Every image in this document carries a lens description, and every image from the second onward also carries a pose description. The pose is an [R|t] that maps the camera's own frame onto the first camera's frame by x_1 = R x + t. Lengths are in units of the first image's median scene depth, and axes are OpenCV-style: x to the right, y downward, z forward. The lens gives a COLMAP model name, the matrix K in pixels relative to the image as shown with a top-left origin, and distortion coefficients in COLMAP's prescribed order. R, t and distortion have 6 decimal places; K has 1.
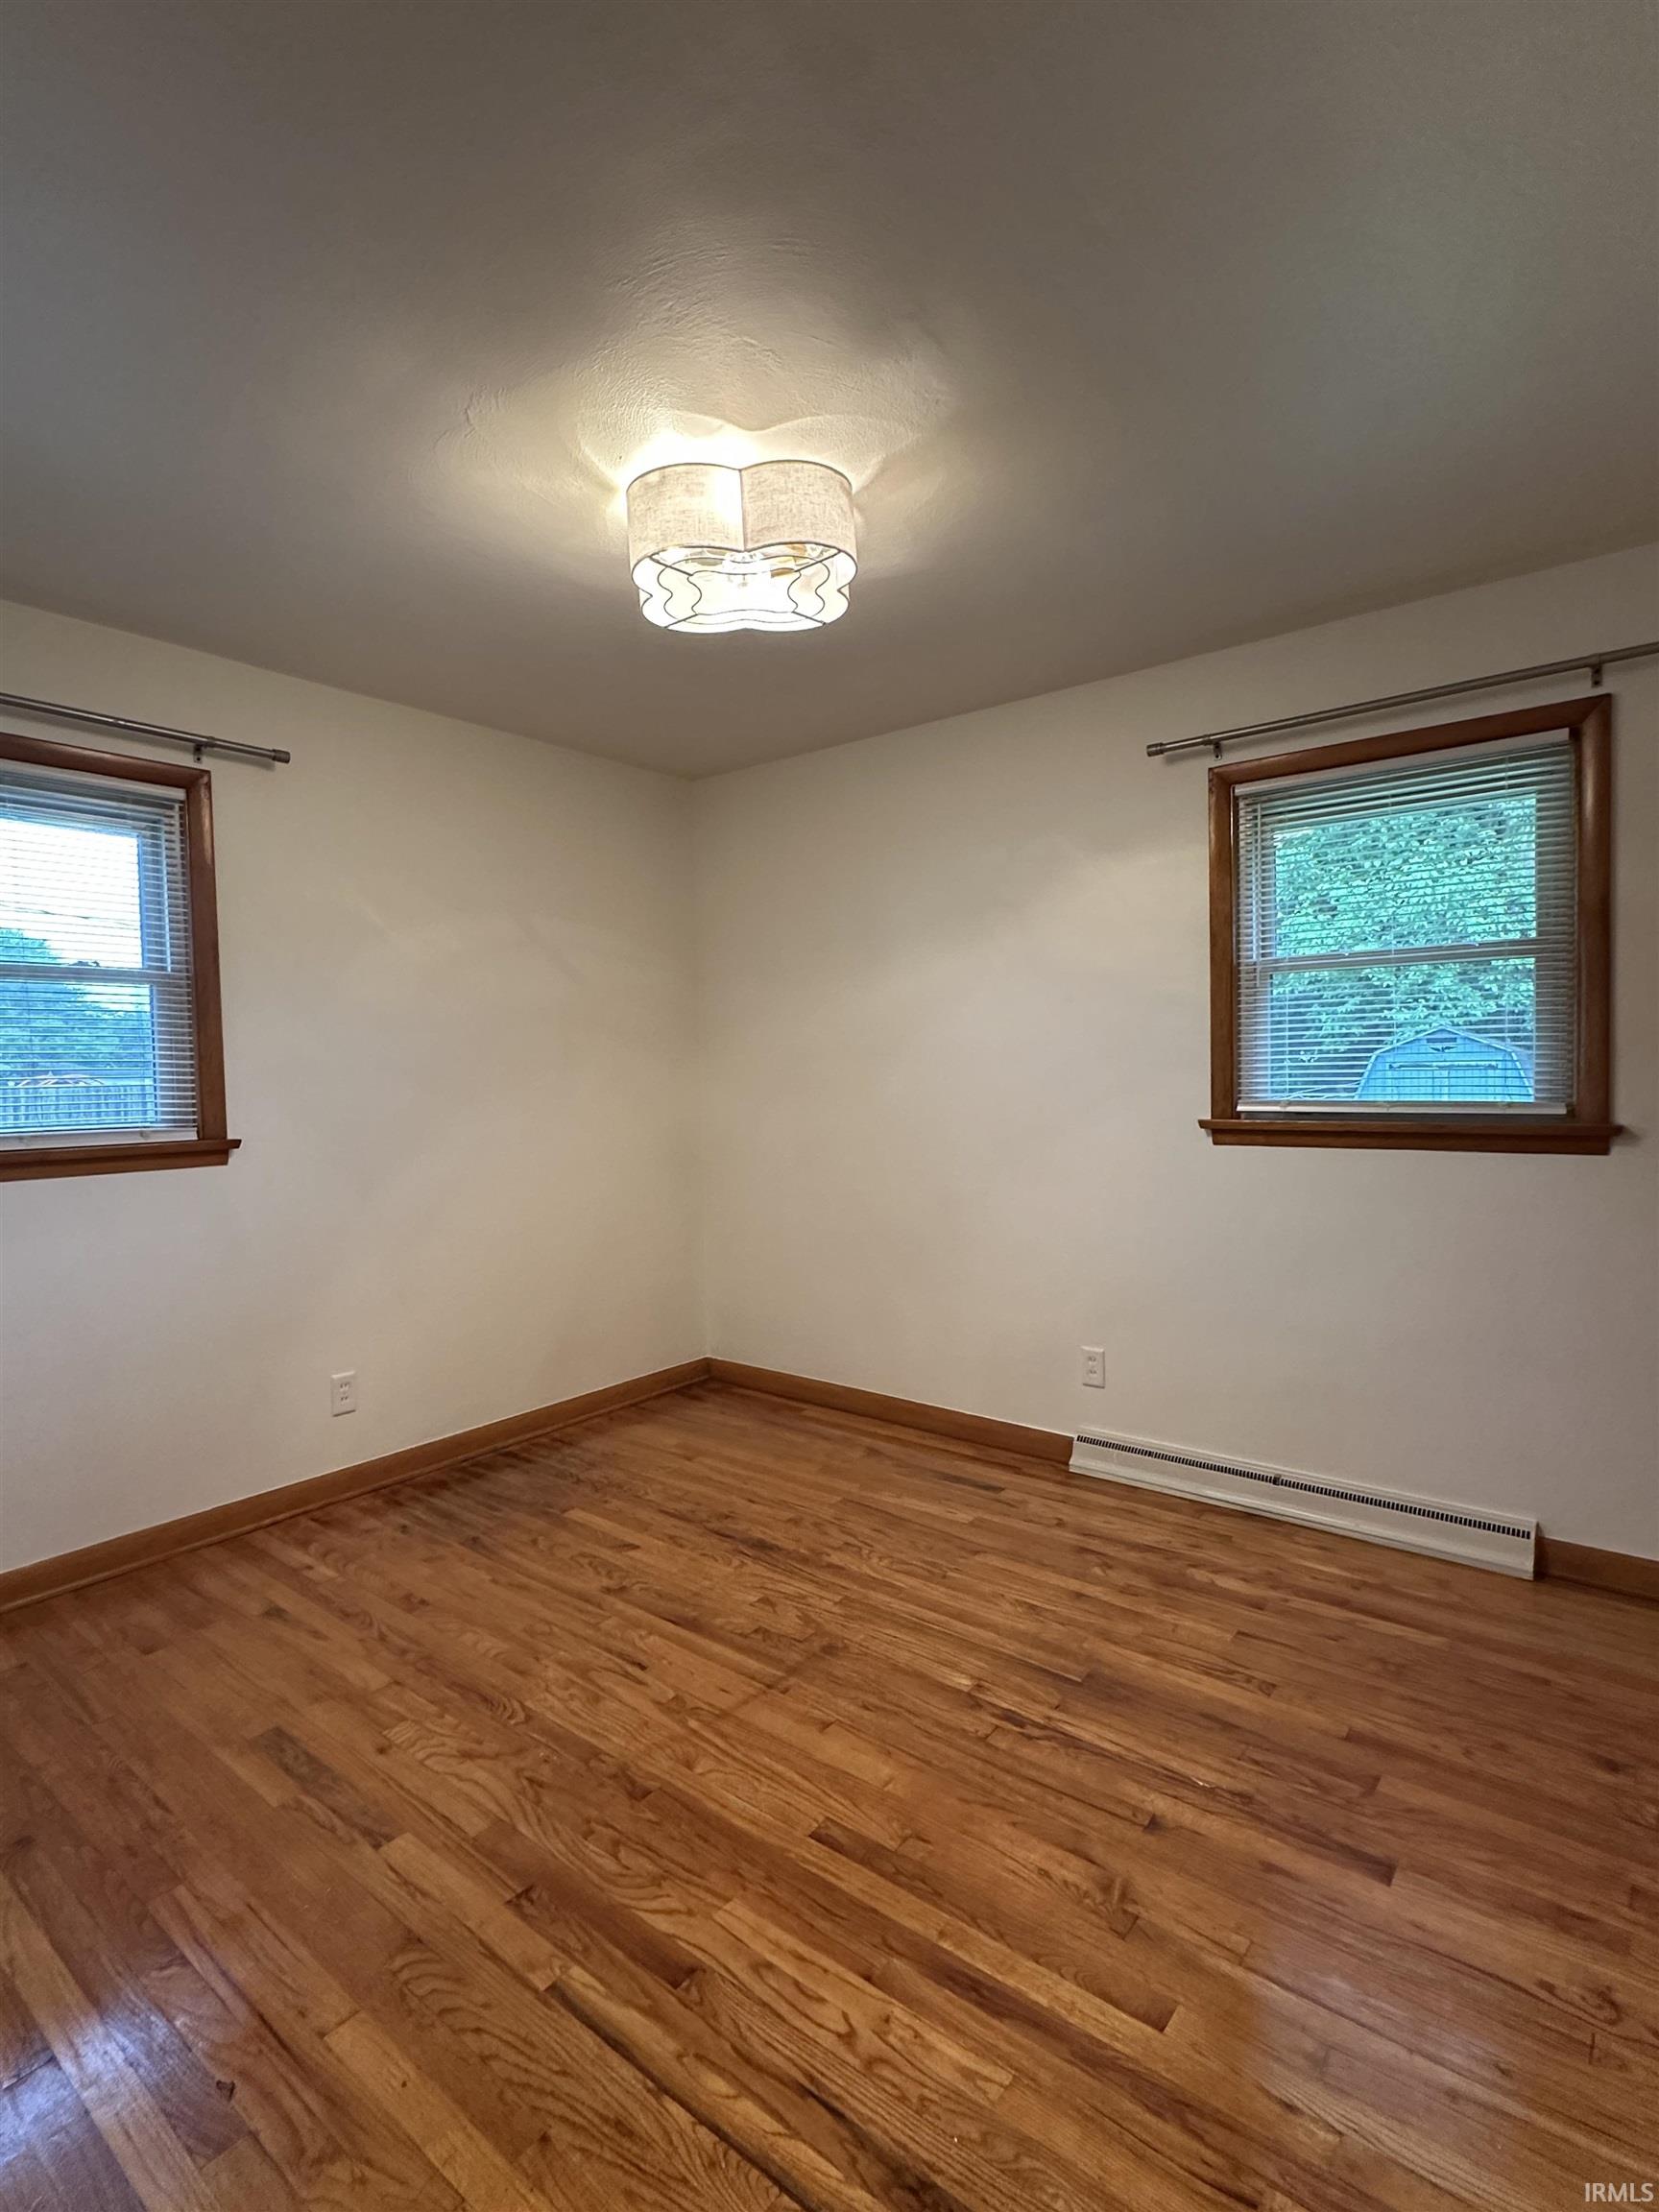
lens RADIAL K [[1139.1, 0, 829.5], [0, 1139.1, 1106.0], [0, 0, 1]] dist [0.000850, -0.000580]
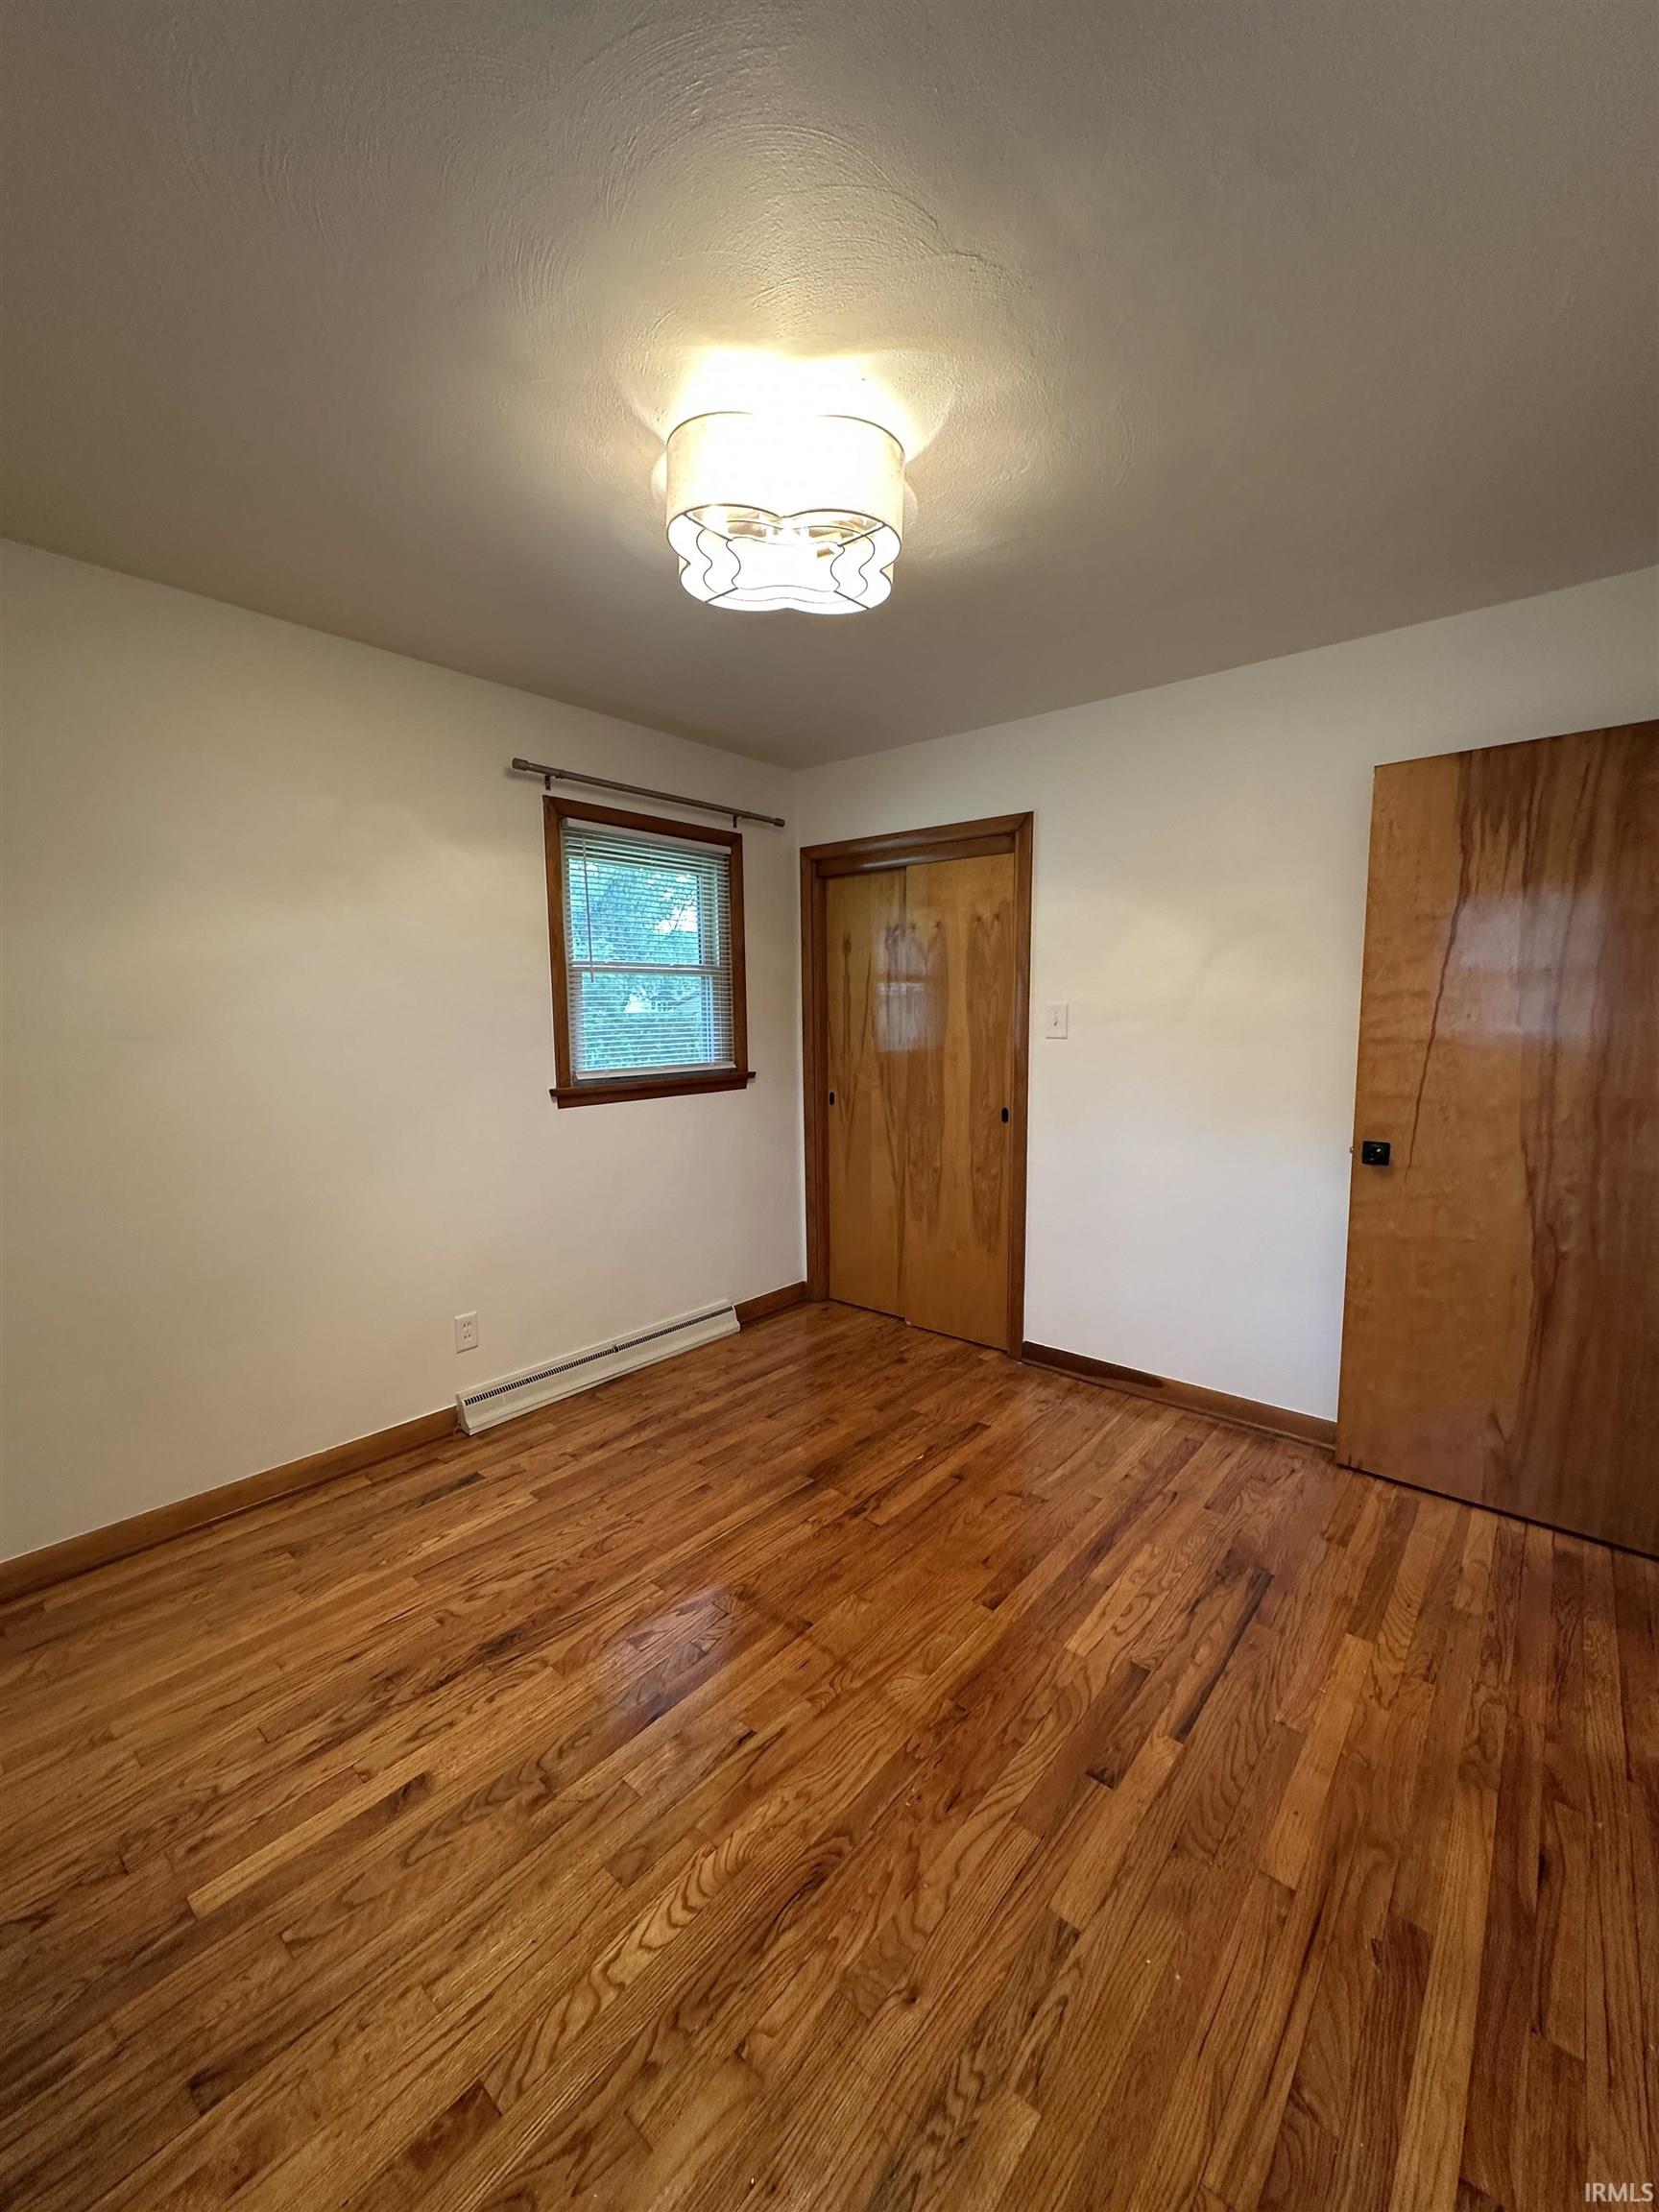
lens RADIAL K [[900.6, 0, 830.4], [0, 900.6, 1116.3], [0, 0, 1]] dist [0.000368, 0.000020]
pose [[-0.003661, -0.099533, 0.995028, -0.765067], [0.039237, 0.994254, 0.099600, -0.052847], [-0.999223, 0.039407, 0.000266, 0.858818]]
